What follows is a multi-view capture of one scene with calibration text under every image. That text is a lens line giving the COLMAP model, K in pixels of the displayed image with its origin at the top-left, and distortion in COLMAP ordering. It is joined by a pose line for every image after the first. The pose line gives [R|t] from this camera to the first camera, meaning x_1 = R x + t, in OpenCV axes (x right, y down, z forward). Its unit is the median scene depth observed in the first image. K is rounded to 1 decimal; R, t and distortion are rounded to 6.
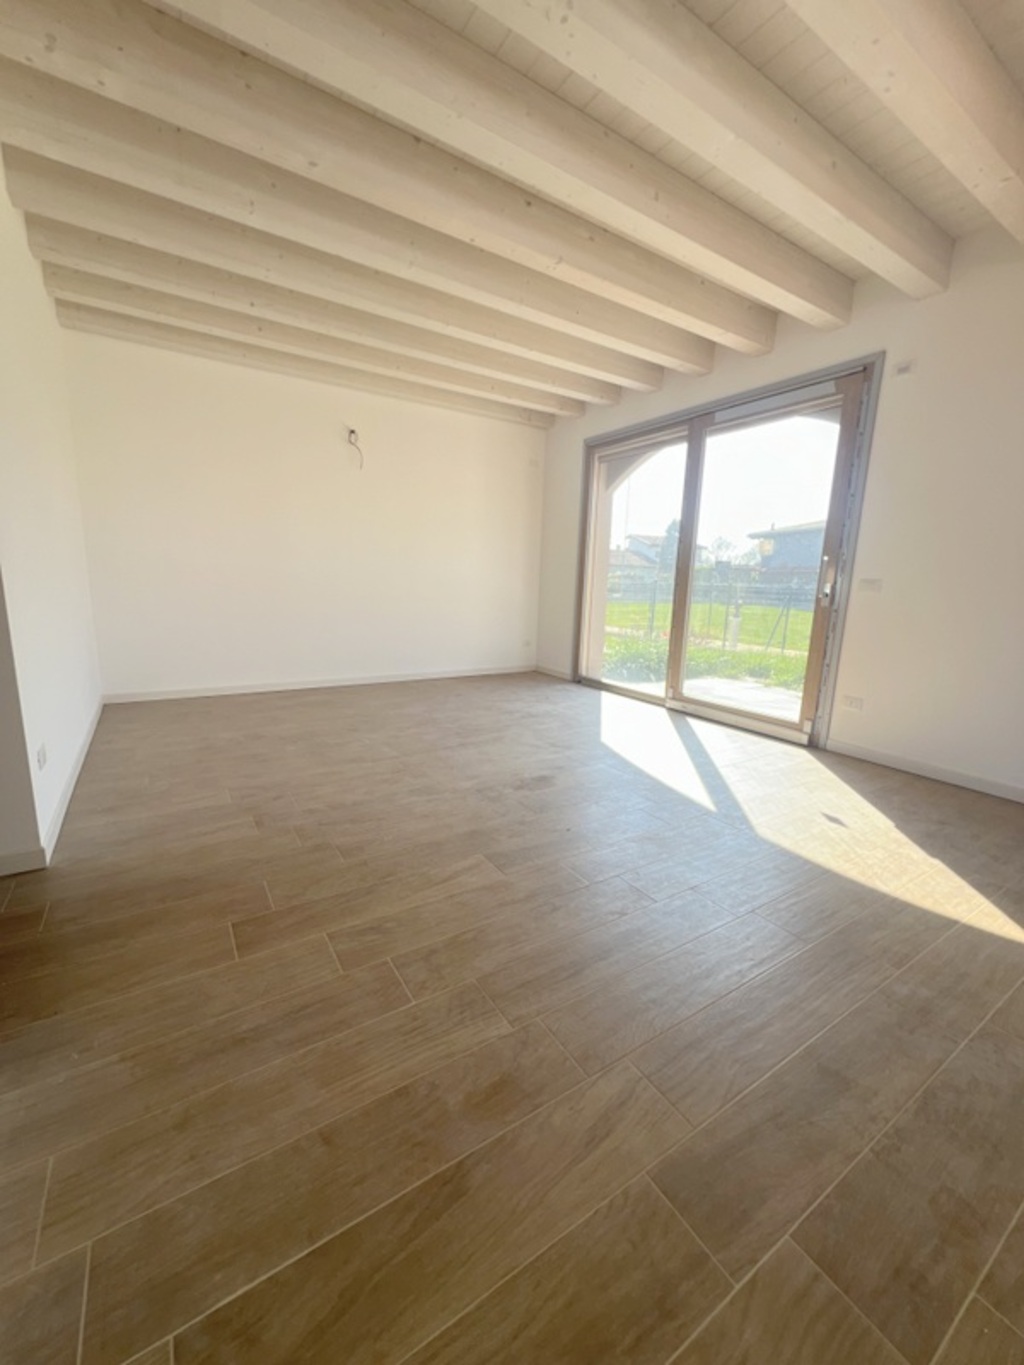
lens RADIAL K [[546.1, 0, 514.1], [0, 546.1, 683.9], [0, 0, 1]] dist [-0.002529, 0.000118]
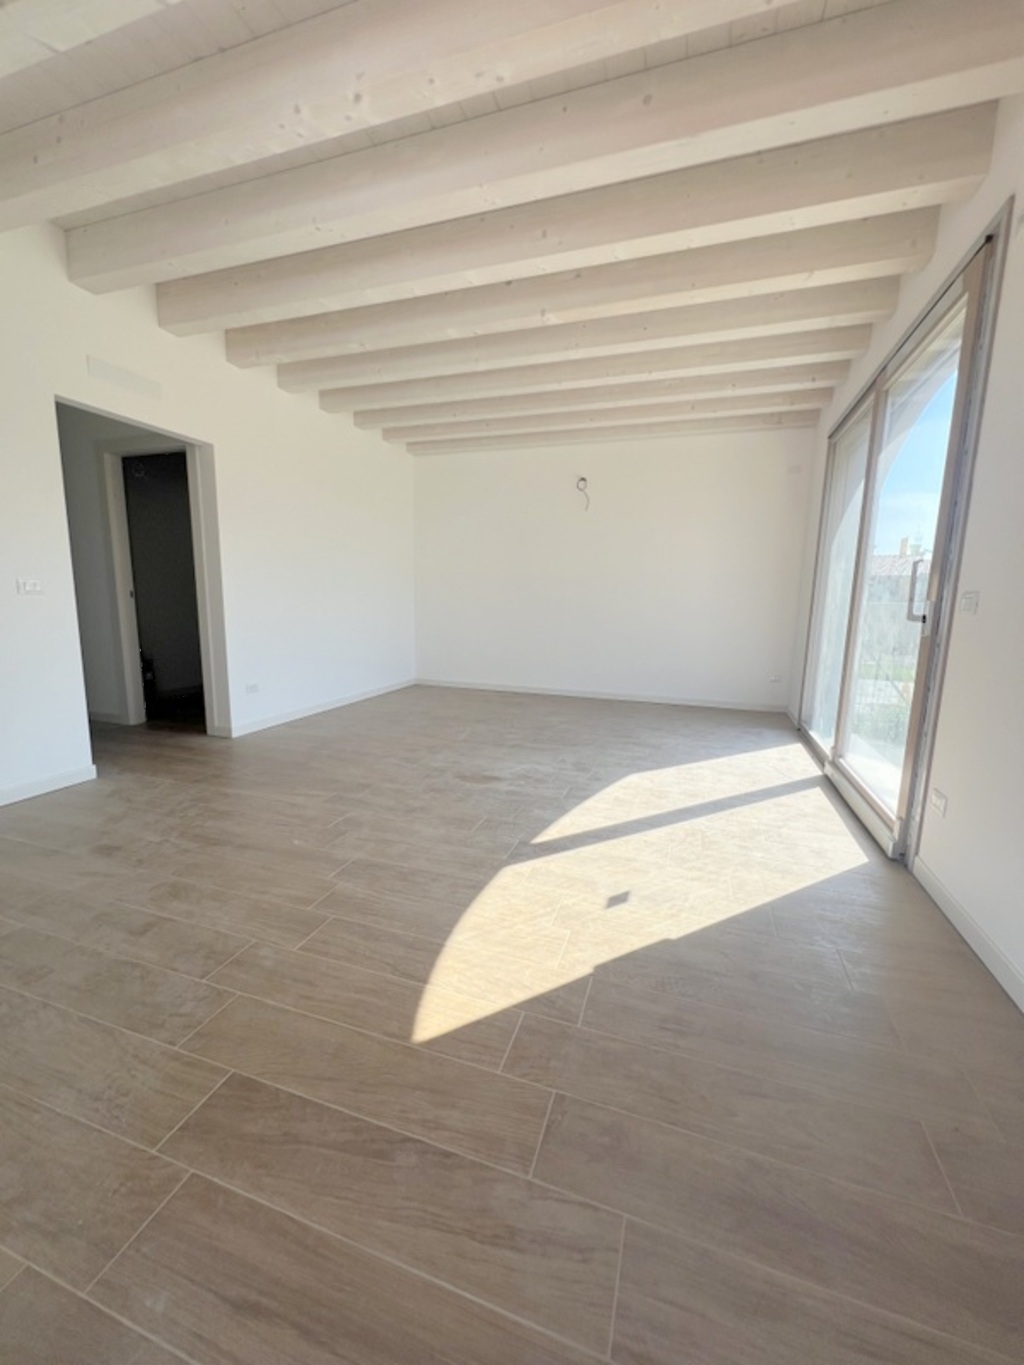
lens RADIAL K [[546.1, 0, 514.8], [0, 546.1, 686.1], [0, 0, 1]] dist [-0.002529, 0.000118]
pose [[0.624179, 0.106465, -0.773994, 0.976815], [-0.148825, 0.988734, 0.015985, -0.038267], [0.766976, 0.105212, 0.632992, 0.333387]]
